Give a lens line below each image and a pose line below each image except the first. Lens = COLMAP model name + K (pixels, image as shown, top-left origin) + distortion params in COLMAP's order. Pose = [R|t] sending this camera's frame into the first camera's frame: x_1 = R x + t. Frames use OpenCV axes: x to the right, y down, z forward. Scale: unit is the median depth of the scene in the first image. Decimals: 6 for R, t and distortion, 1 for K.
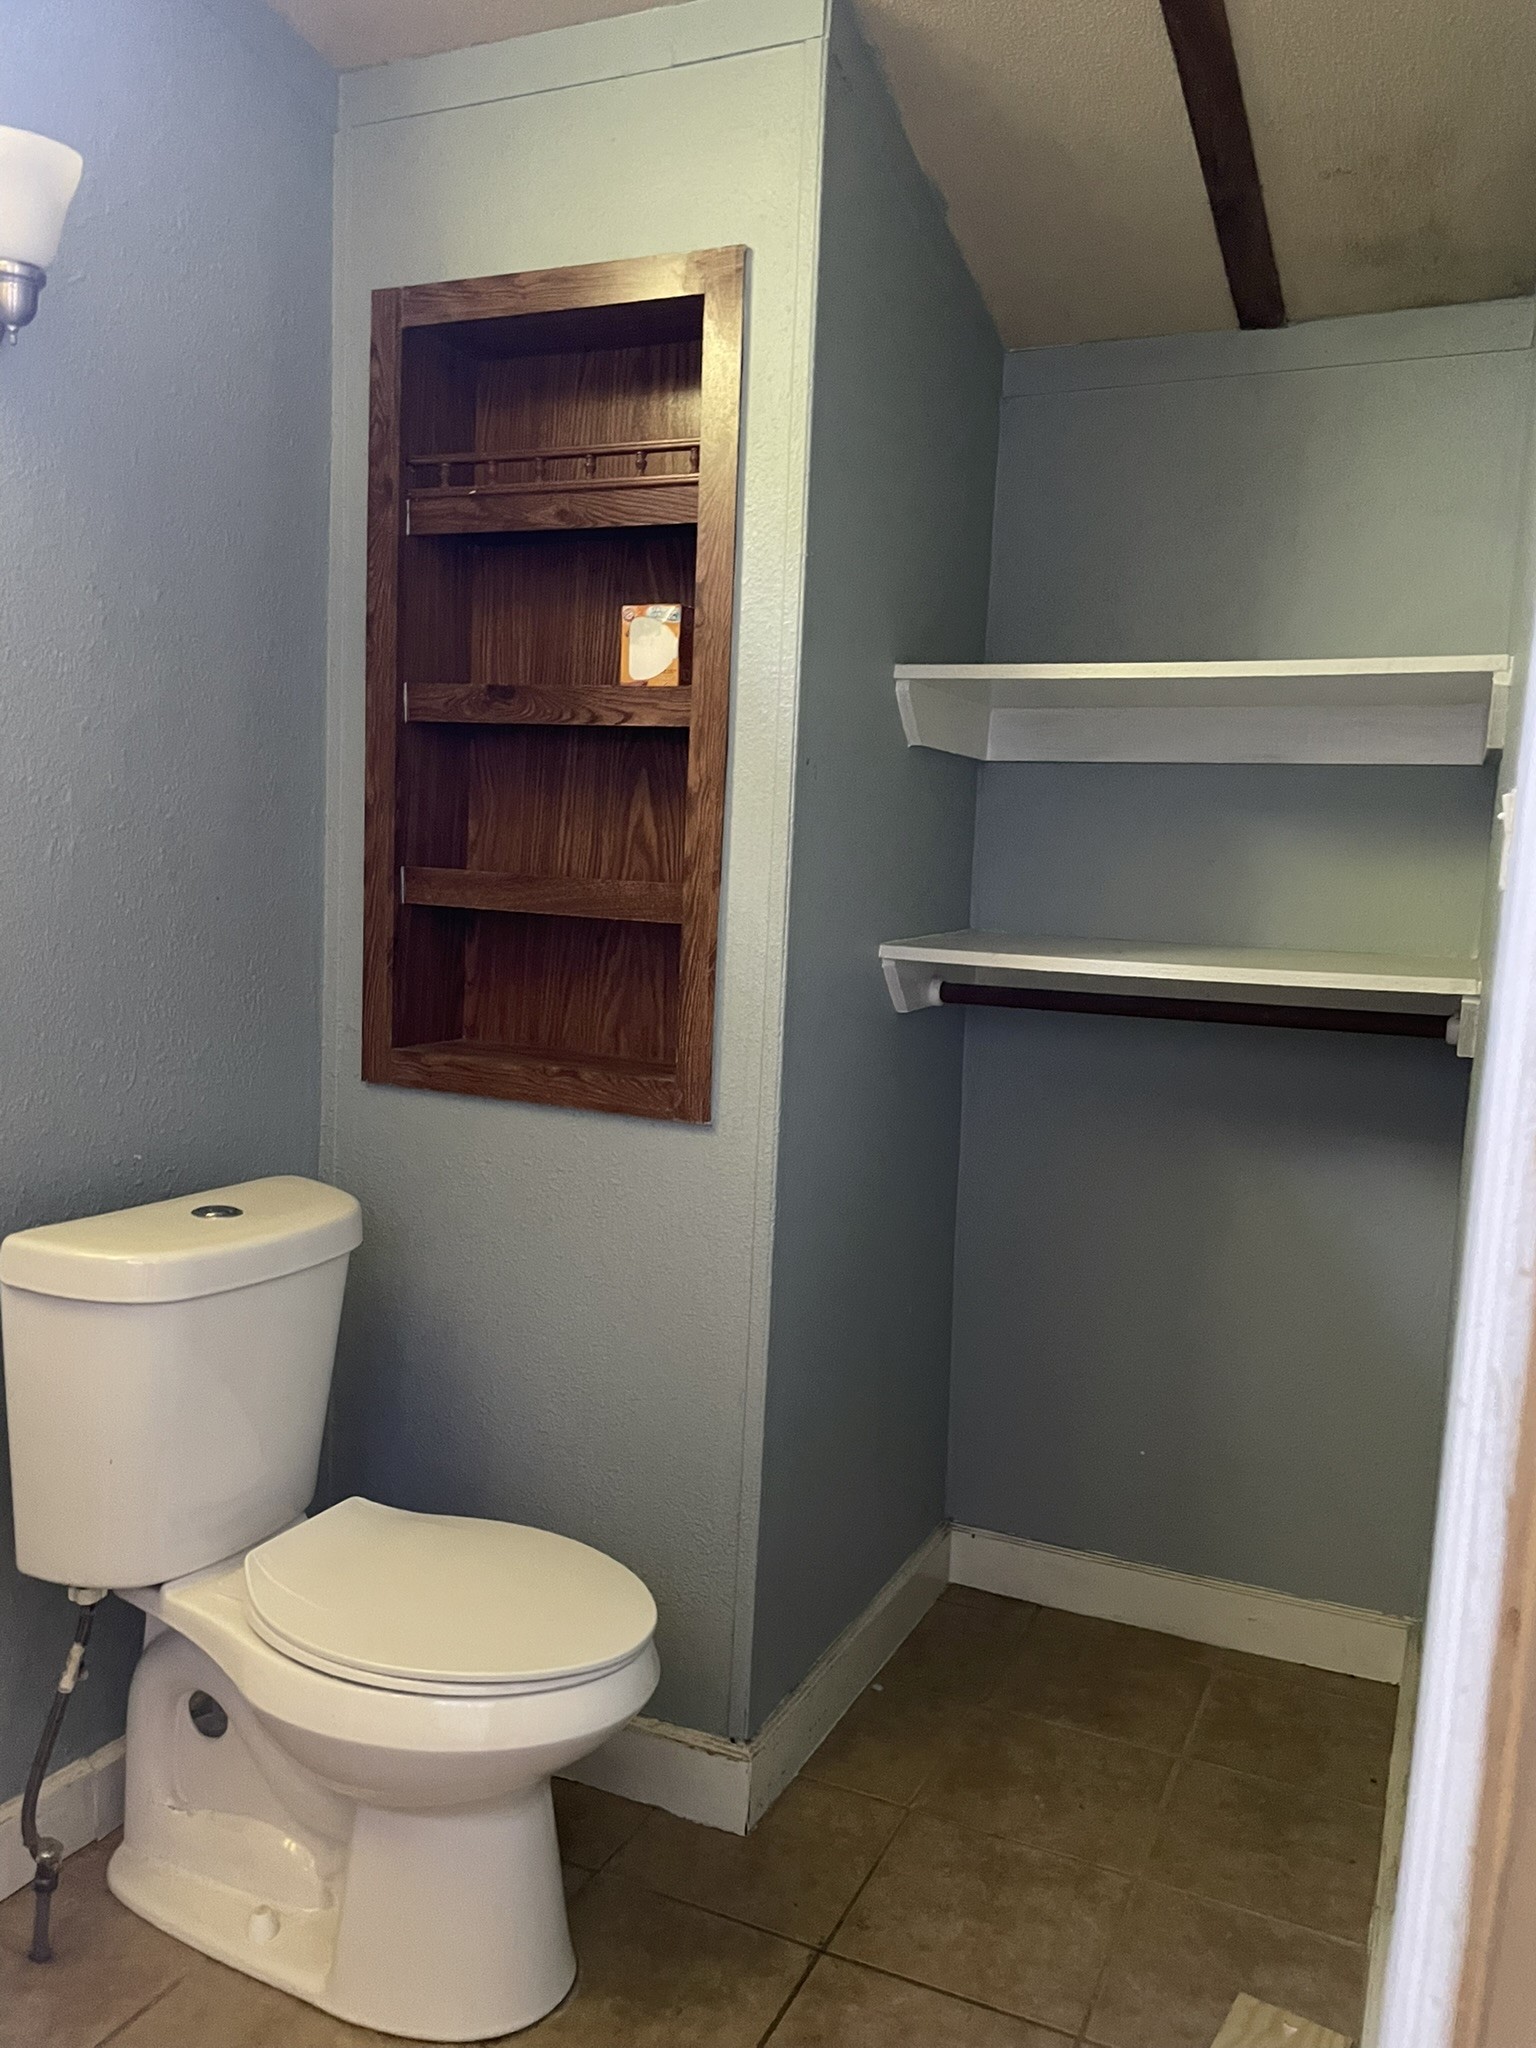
lens RADIAL K [[1541.2, 0, 794.1], [0, 1541.2, 1028.7], [0, 0, 1]] dist [0.083435, -0.121667]
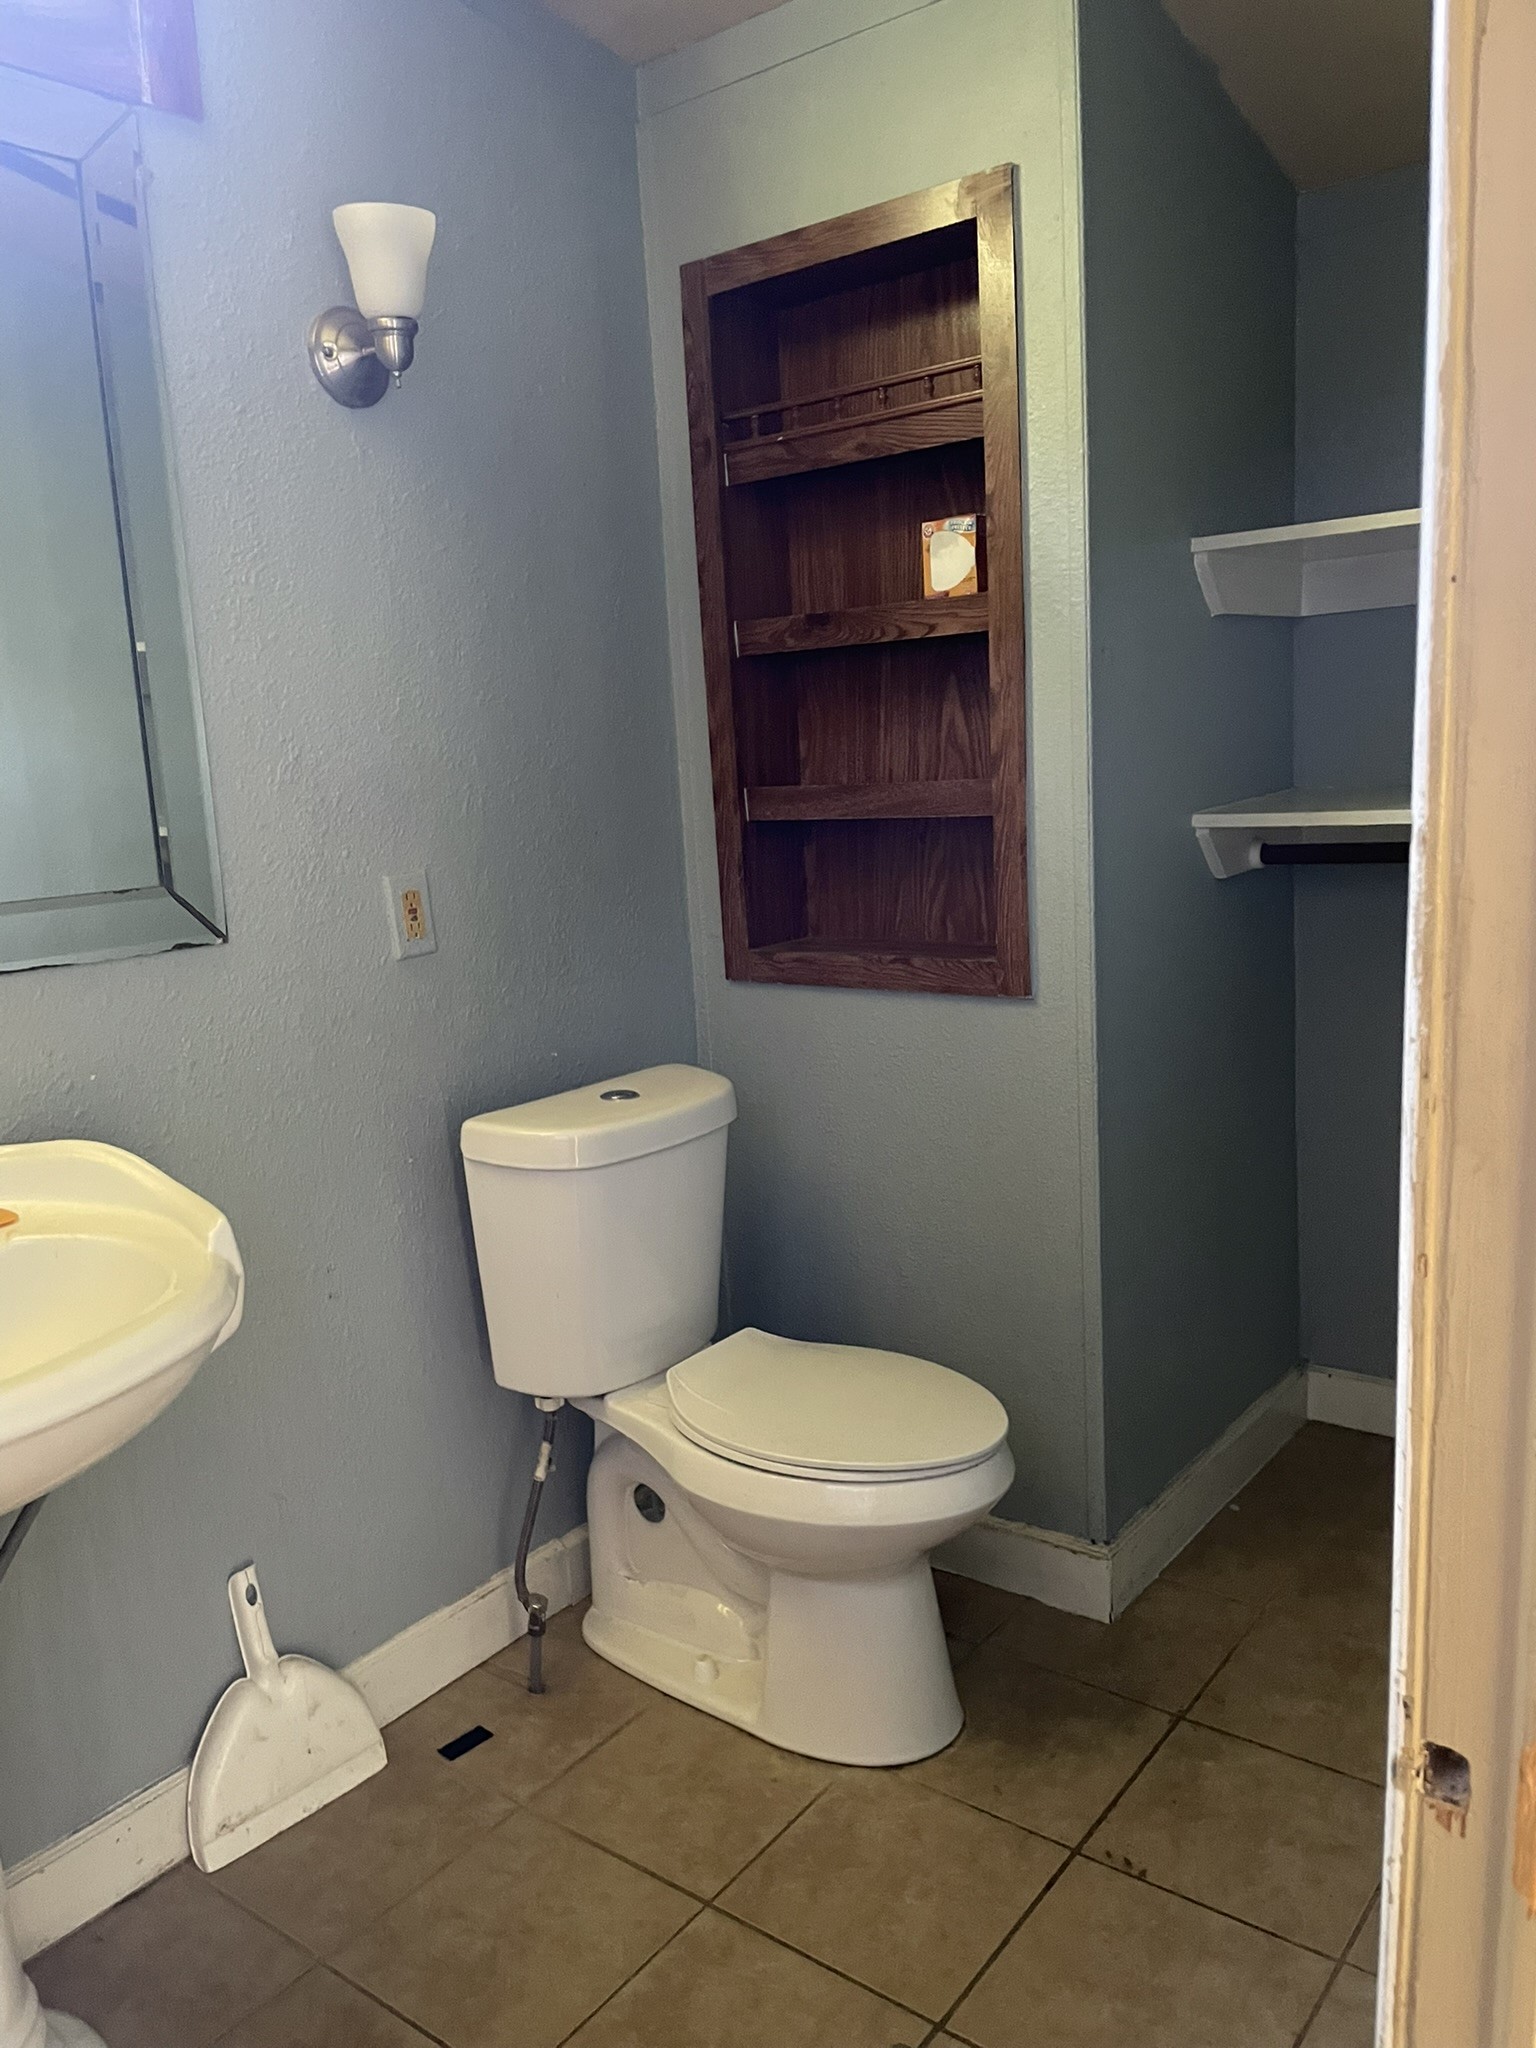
lens RADIAL K [[1545.6, 0, 768.5], [0, 1545.6, 1044.8], [0, 0, 1]] dist [0.054736, -0.079090]
pose [[0.966228, -0.059089, -0.250821, 0.037436], [0.079744, 0.994139, 0.072995, 0.000521], [0.245038, -0.090531, 0.965277, -0.106785]]
